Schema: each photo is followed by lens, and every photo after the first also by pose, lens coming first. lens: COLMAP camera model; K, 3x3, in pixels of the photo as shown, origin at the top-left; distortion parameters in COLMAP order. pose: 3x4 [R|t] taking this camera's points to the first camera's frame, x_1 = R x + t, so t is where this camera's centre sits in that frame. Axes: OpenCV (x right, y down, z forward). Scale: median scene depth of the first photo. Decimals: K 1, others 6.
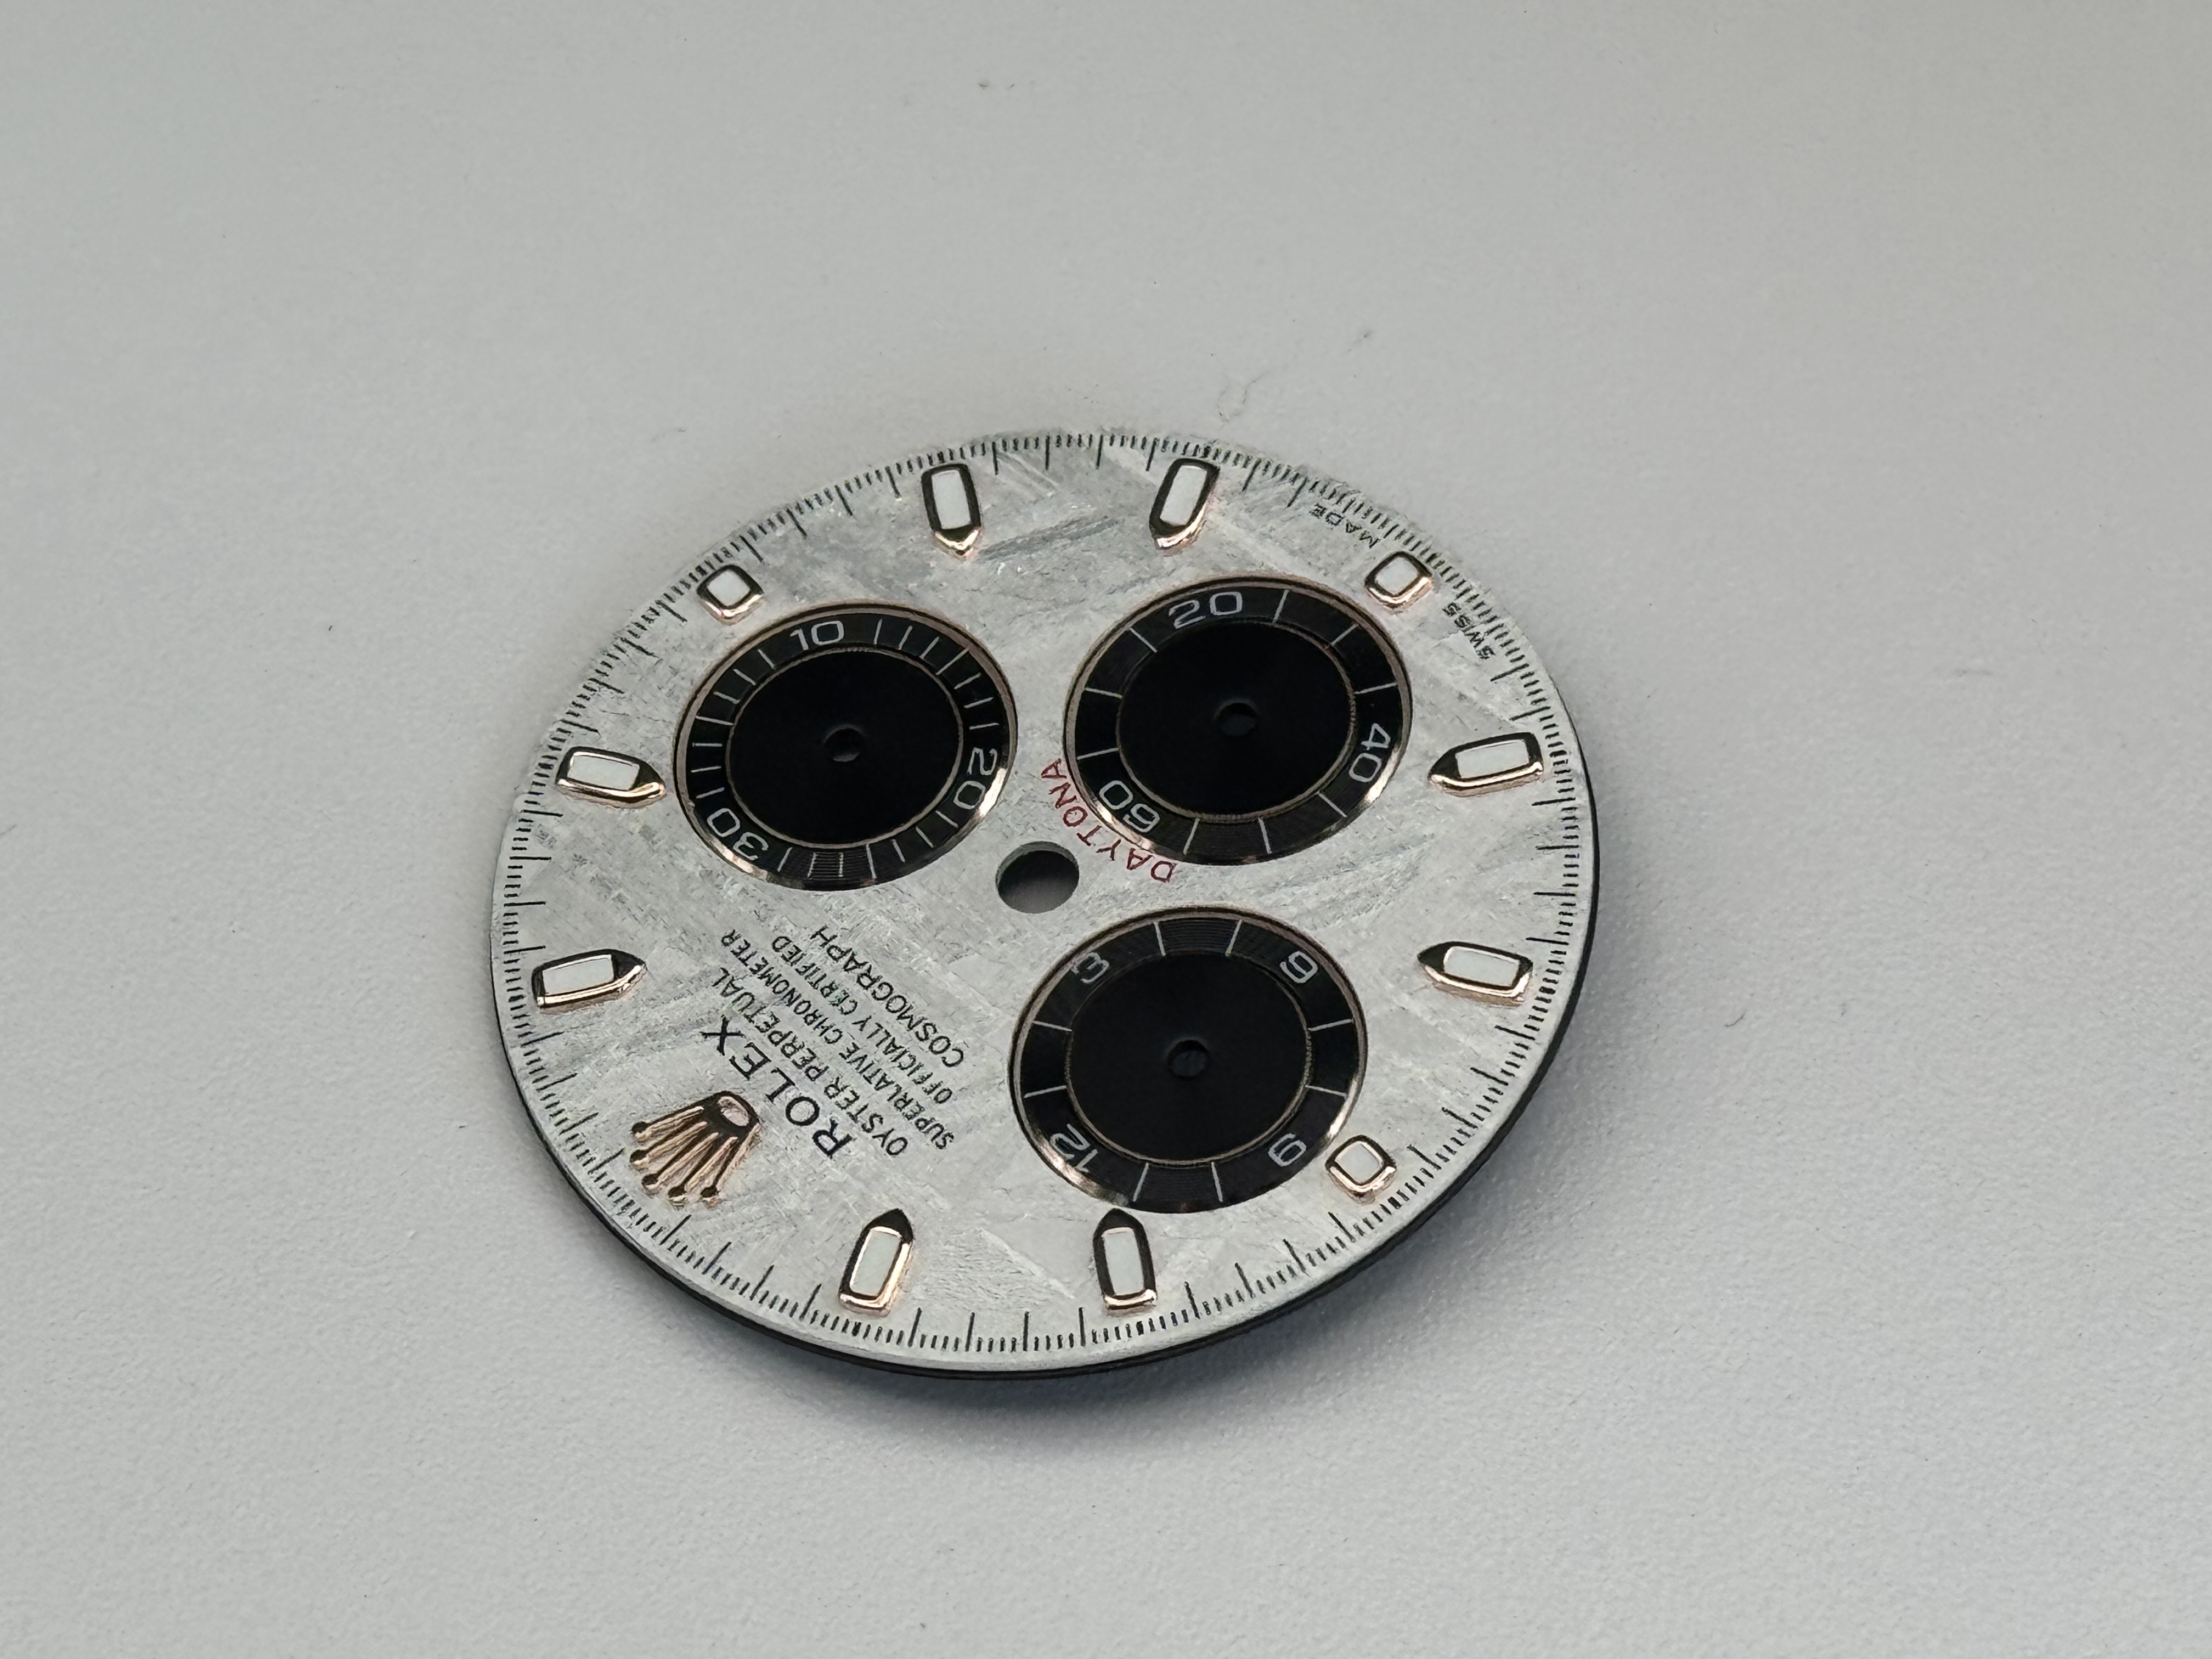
lens RADIAL K [[8084.6, 0, 1103.8], [0, 8084.6, 825.8], [0, 0, 1]] dist [-0.109705, 0.000000]
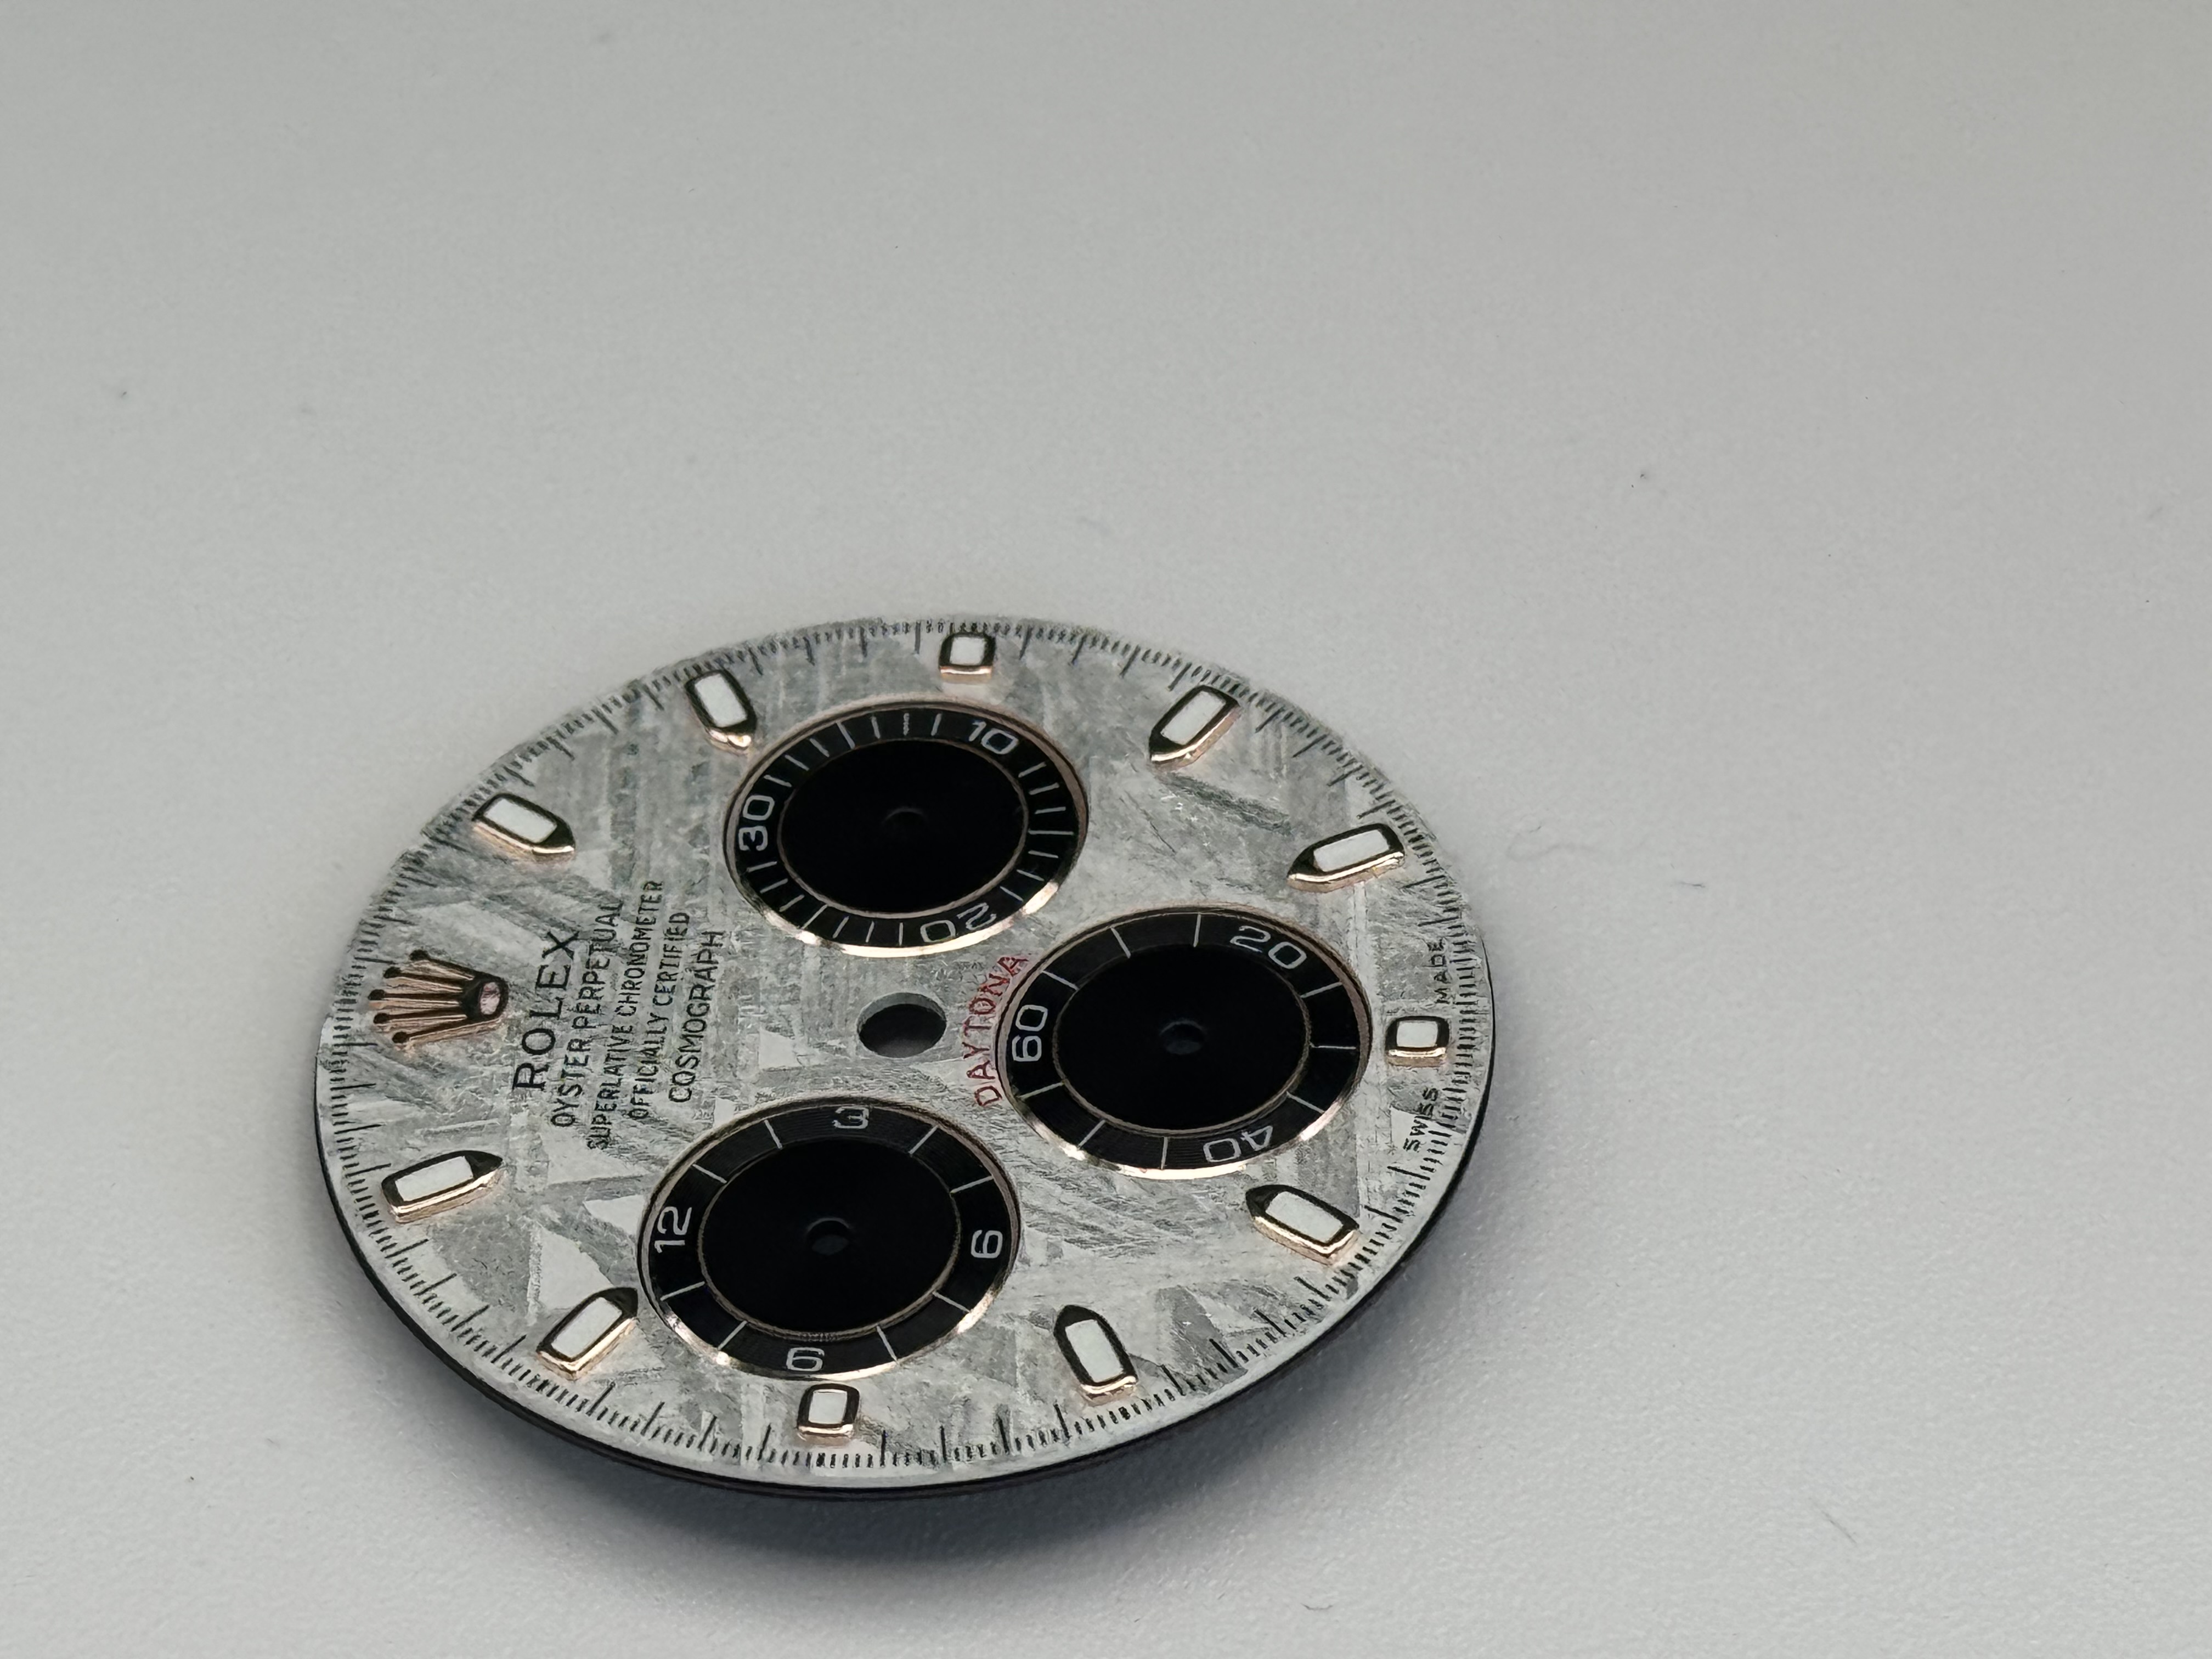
lens RADIAL K [[8084.6, 0, 1097.3], [0, 8084.6, 836.8], [0, 0, 1]] dist [-0.109705, 0.000000]
pose [[0.674464, 0.584370, -0.451232, 0.422561], [-0.628801, 0.774951, 0.063725, -0.085663], [0.386922, 0.240755, 0.890128, 0.163039]]
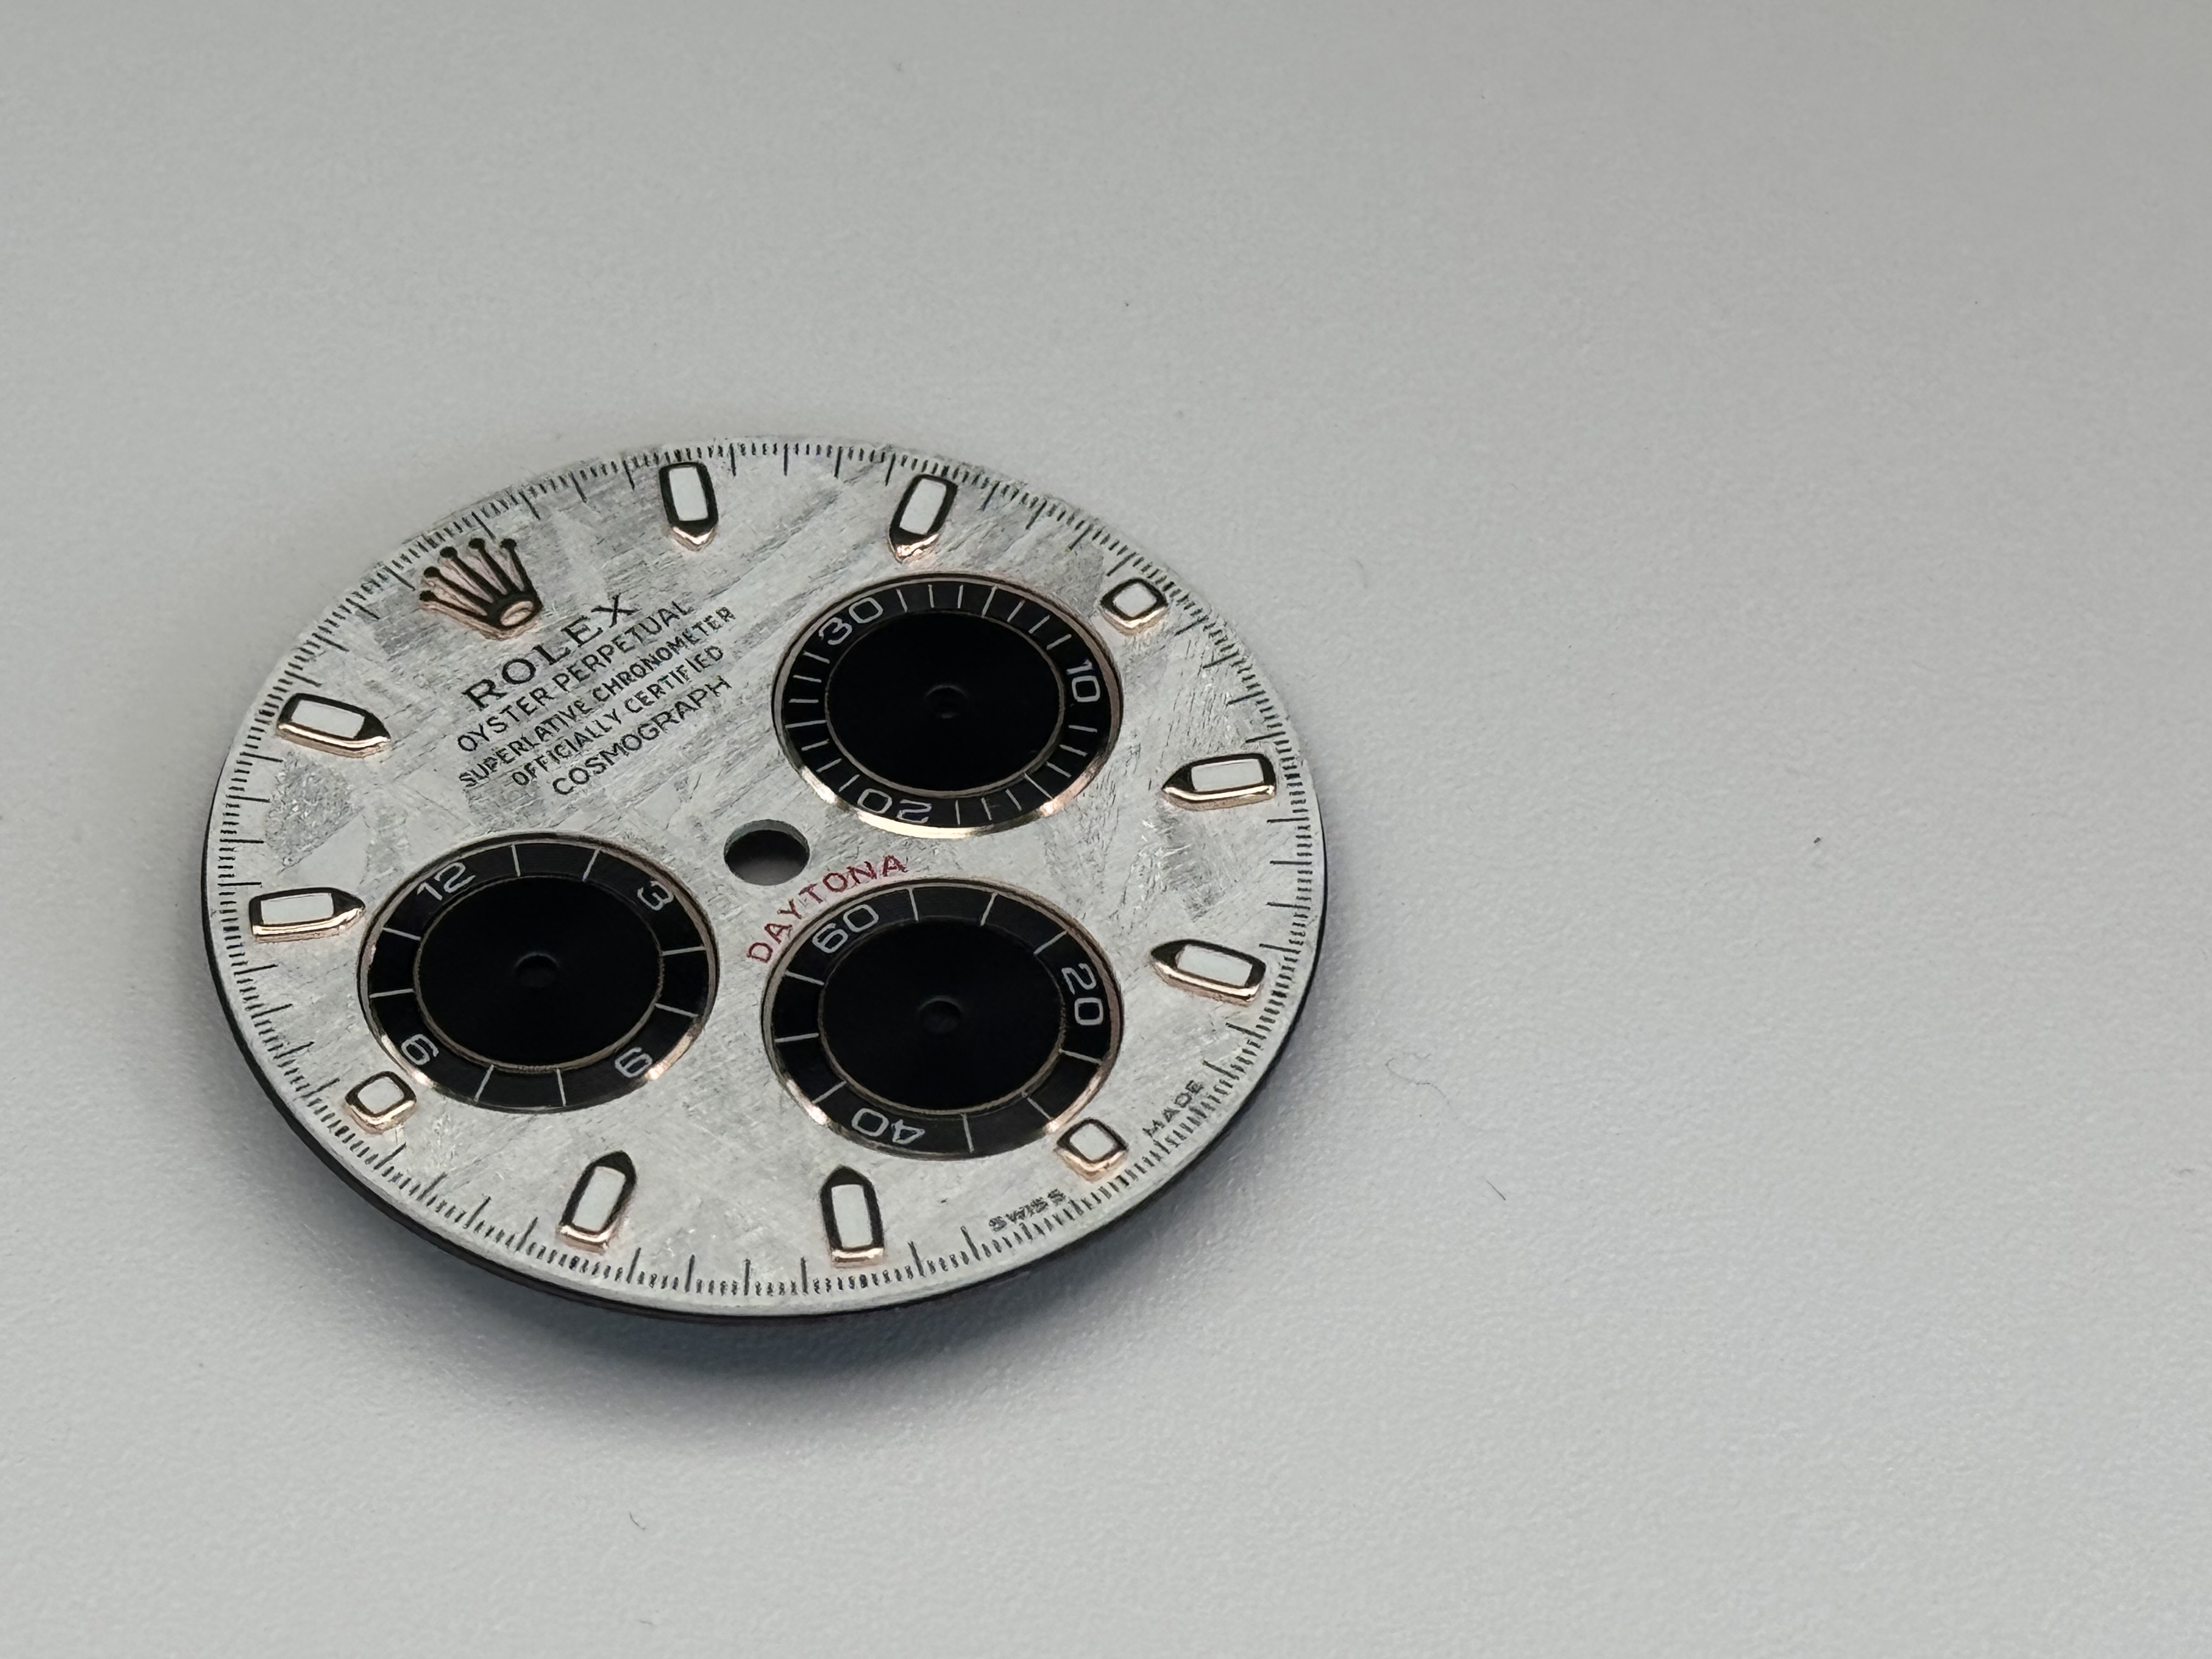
lens RADIAL K [[8084.6, 0, 1104.2], [0, 8084.6, 834.0], [0, 0, 1]] dist [-0.109705, 0.000000]
pose [[0.005924, 0.854332, -0.519694, 0.509896], [-0.848980, 0.278909, 0.448824, -0.478697], [0.528392, 0.438551, 0.726963, 0.298119]]
